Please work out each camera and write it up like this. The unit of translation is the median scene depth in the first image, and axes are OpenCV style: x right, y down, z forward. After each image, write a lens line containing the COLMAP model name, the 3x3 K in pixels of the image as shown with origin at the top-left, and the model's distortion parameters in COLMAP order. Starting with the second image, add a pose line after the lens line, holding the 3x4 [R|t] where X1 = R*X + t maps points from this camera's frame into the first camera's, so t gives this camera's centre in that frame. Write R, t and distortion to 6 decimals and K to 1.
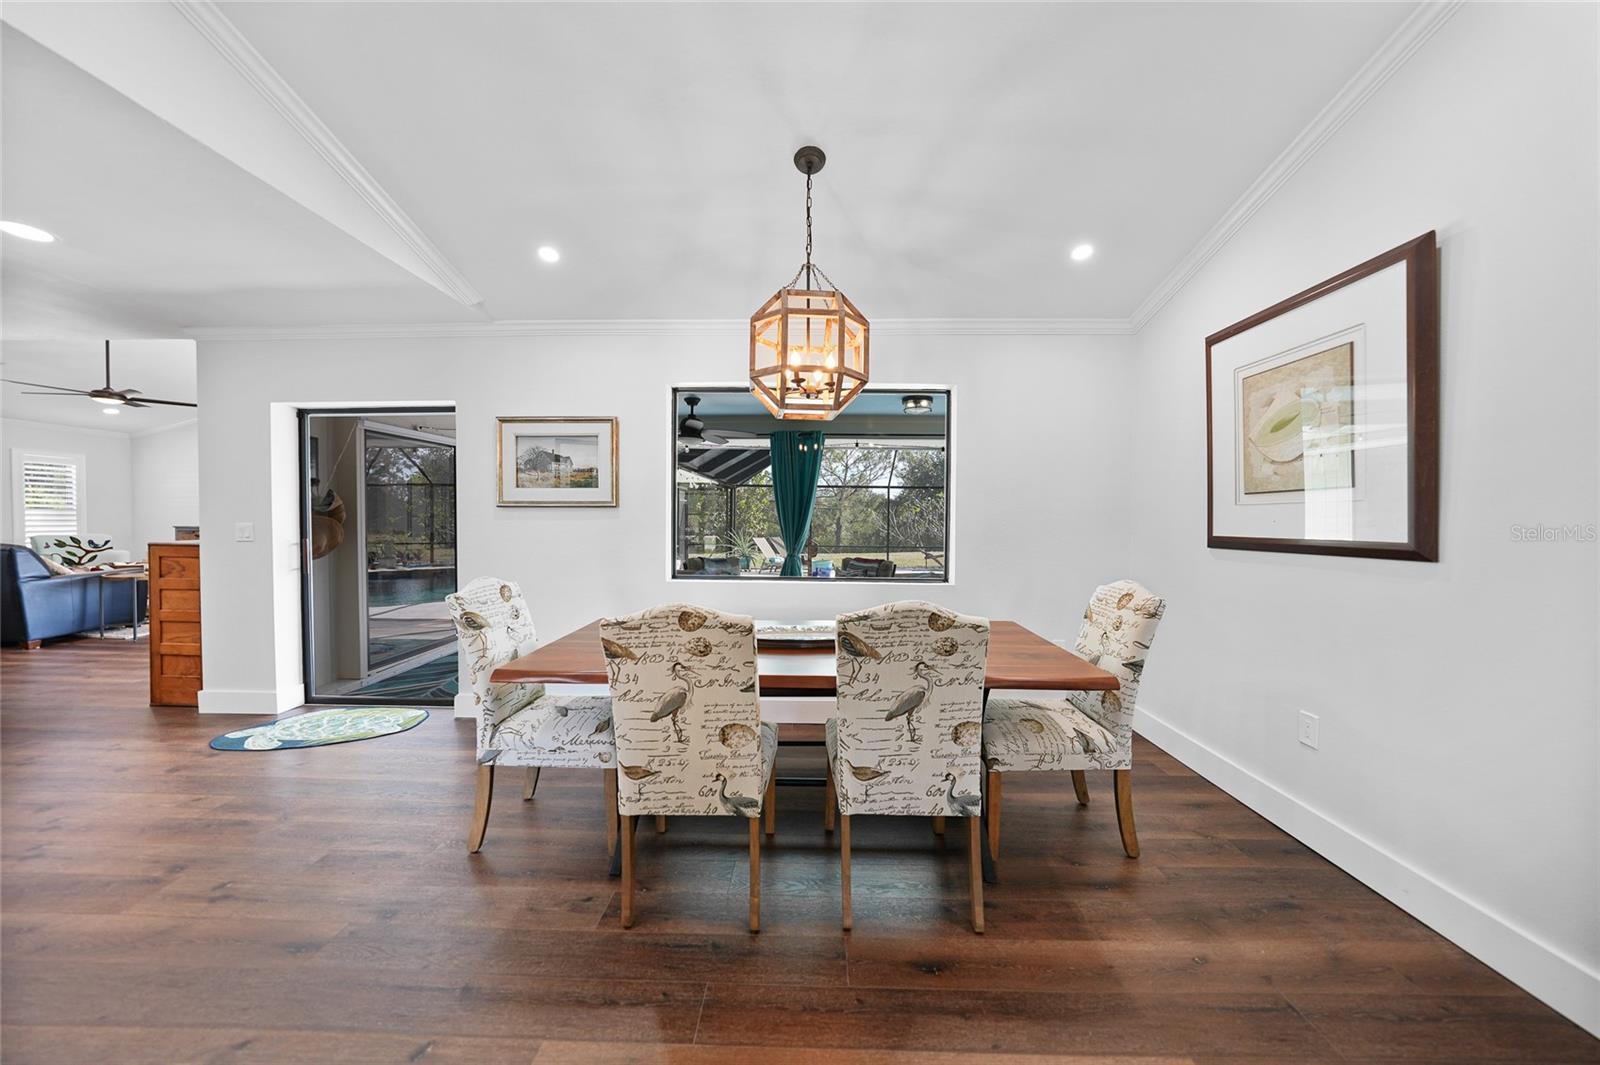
lens RADIAL K [[569.6, 0, 799.5], [0, 569.6, 527.1], [0, 0, 1]] dist [-0.027915, 0.007454]
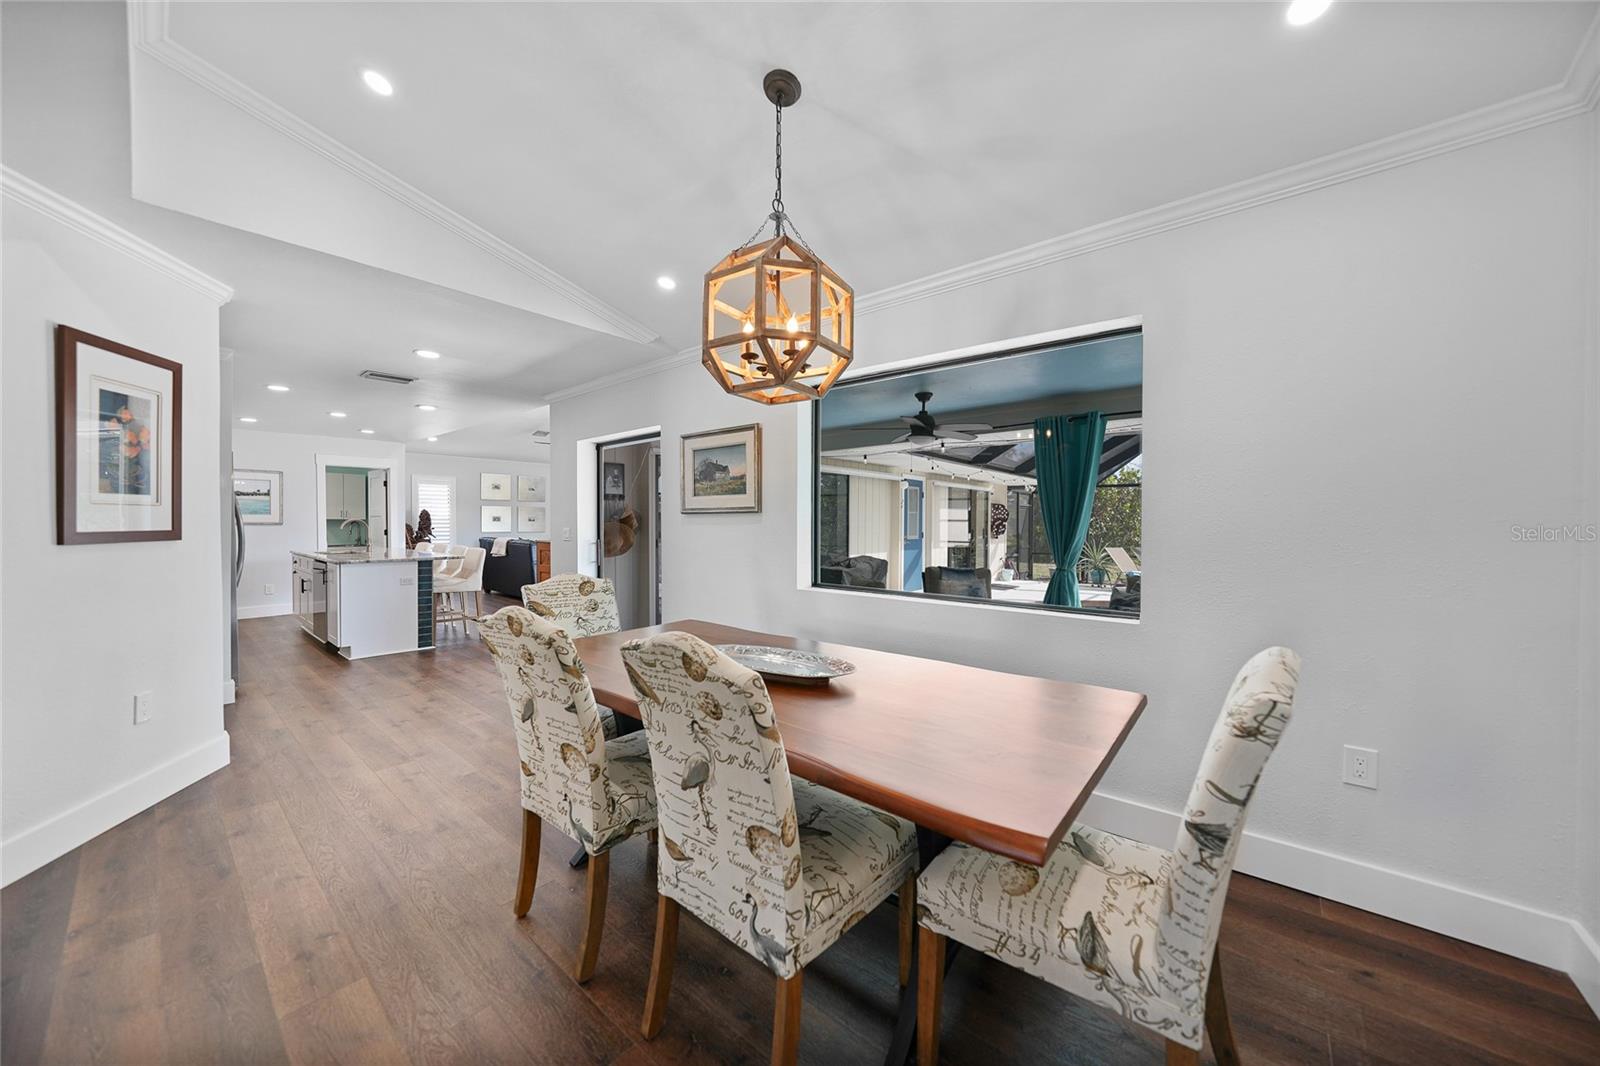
lens RADIAL K [[569.6, 0, 799.5], [0, 569.6, 527.6], [0, 0, 1]] dist [-0.027915, 0.007454]
pose [[0.780867, 0.000631, -0.624698, 0.507697], [-0.007869, 0.999930, -0.008827, 0.000667], [0.624648, 0.011808, 0.780817, 0.348988]]
